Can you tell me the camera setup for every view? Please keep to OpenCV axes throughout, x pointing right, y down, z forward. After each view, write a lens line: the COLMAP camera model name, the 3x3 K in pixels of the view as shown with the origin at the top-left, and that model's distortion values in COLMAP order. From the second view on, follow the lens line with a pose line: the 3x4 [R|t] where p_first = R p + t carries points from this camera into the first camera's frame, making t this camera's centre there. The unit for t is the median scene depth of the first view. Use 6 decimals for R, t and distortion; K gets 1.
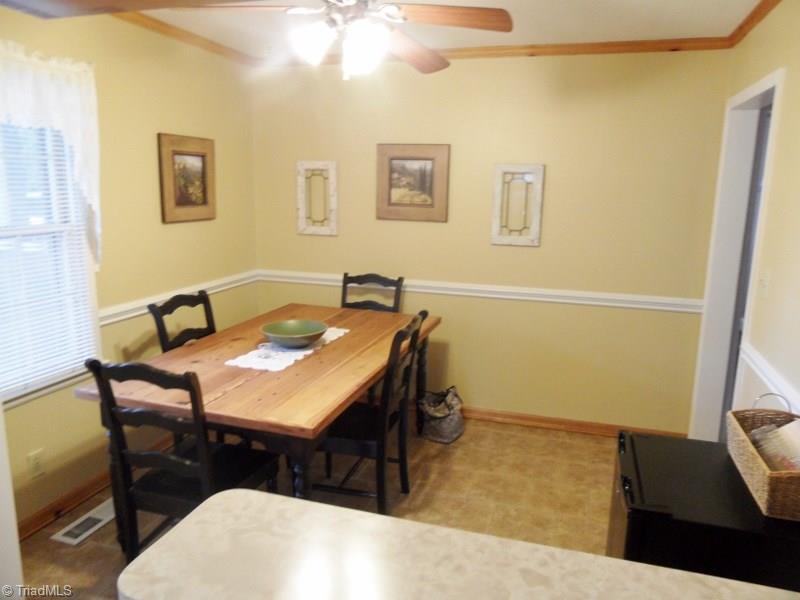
lens RADIAL K [[583.4, 0, 400.0], [0, 583.4, 300.0], [0, 0, 1]] dist [-0.025211, 0.005178]
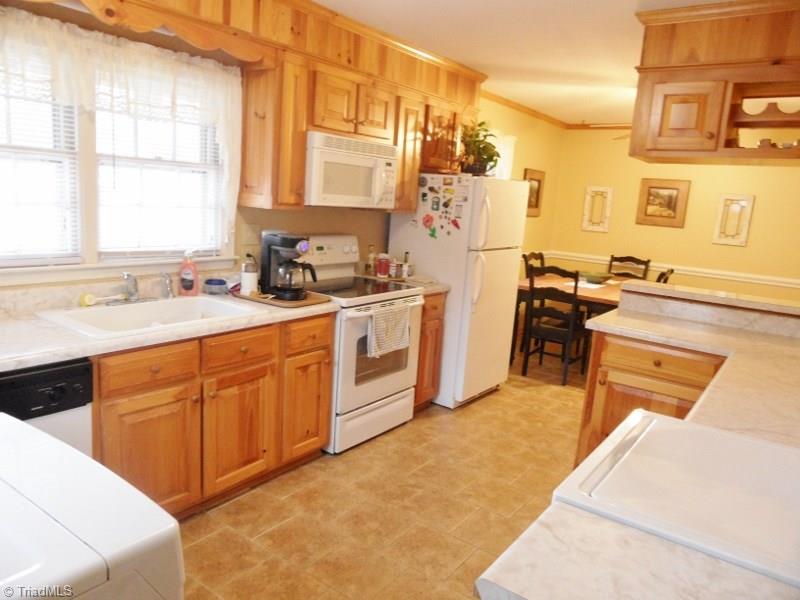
lens RADIAL K [[583.4, 0, 400.0], [0, 583.4, 300.0], [0, 0, 1]] dist [-0.025211, 0.005178]
pose [[0.944439, 0.104183, -0.311740, -0.143107], [-0.114936, 0.993240, -0.016270, 0.185390], [0.307937, 0.051196, 0.950028, -0.776530]]
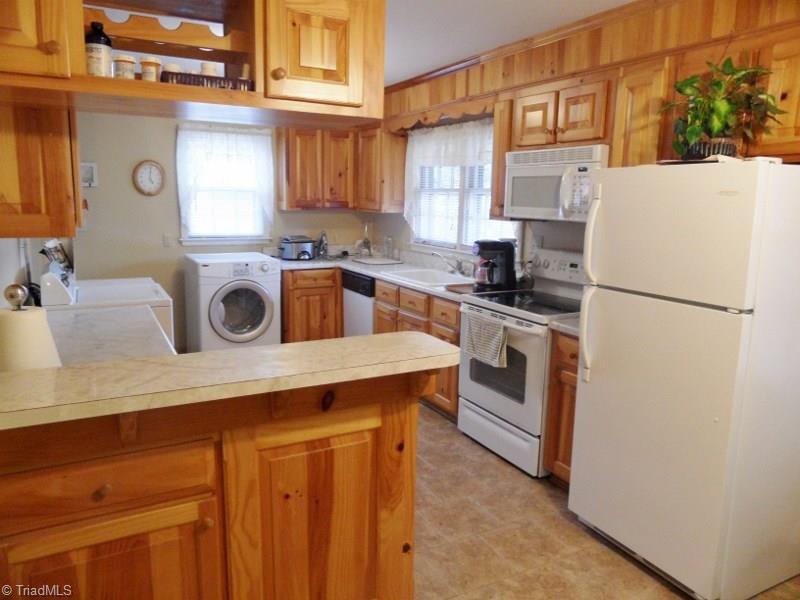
lens RADIAL K [[583.4, 0, 400.0], [0, 583.4, 300.0], [0, 0, 1]] dist [-0.025211, 0.005178]
pose [[-0.703990, 0.092296, -0.704187, 0.274012], [-0.171806, 0.939939, 0.294953, -0.075051], [0.689116, 0.328627, -0.645851, 0.528549]]
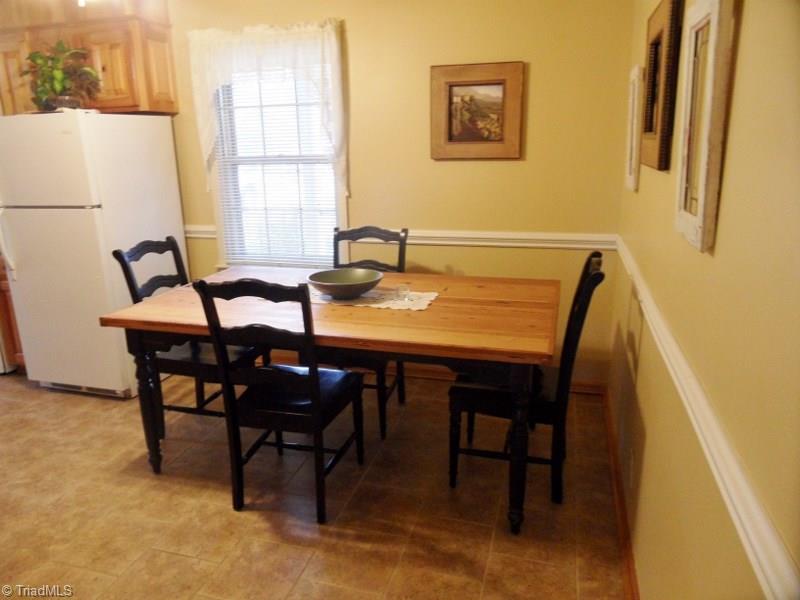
lens RADIAL K [[583.4, 0, 400.0], [0, 583.4, 300.0], [0, 0, 1]] dist [-0.025211, 0.005178]
pose [[0.016348, 0.238741, -0.970946, 0.542311], [-0.177067, 0.956419, 0.232187, -0.108716], [0.984063, 0.168126, 0.057909, 0.813331]]
